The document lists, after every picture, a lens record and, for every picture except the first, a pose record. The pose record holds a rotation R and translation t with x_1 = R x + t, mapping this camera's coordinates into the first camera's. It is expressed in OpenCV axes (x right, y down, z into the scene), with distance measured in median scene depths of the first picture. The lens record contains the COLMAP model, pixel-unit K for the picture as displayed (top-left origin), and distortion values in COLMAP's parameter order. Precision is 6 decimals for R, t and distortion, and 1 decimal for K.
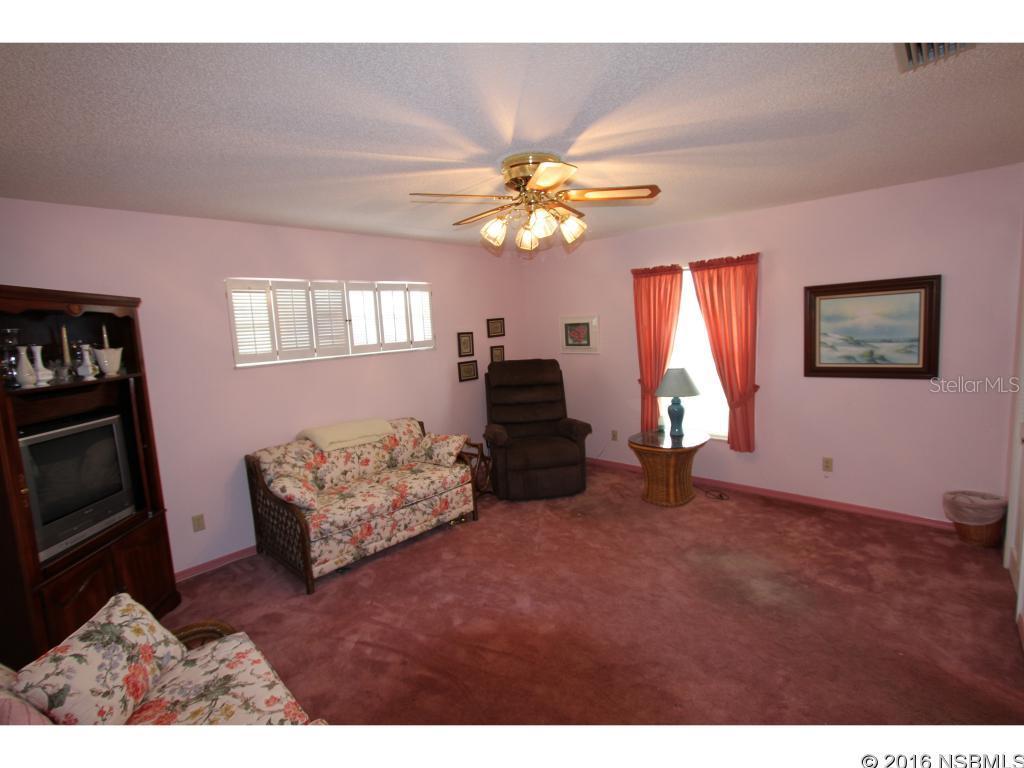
lens RADIAL K [[472.1, 0, 512.2], [0, 472.1, 383.6], [0, 0, 1]] dist [-0.019127, 0.002945]
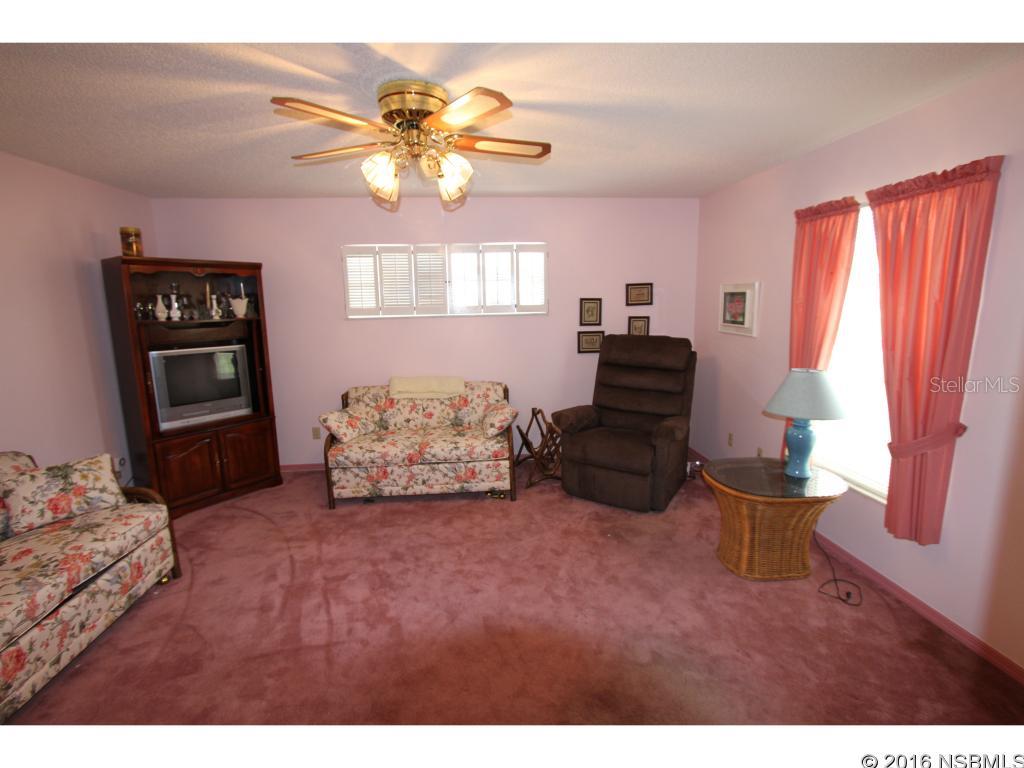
lens RADIAL K [[472.1, 0, 511.9], [0, 472.1, 383.2], [0, 0, 1]] dist [-0.019127, 0.002945]
pose [[0.741193, 0.157871, -0.652464, 0.538904], [-0.106123, 0.987287, 0.118329, -0.055507], [0.662850, -0.018463, 0.748524, 0.329782]]
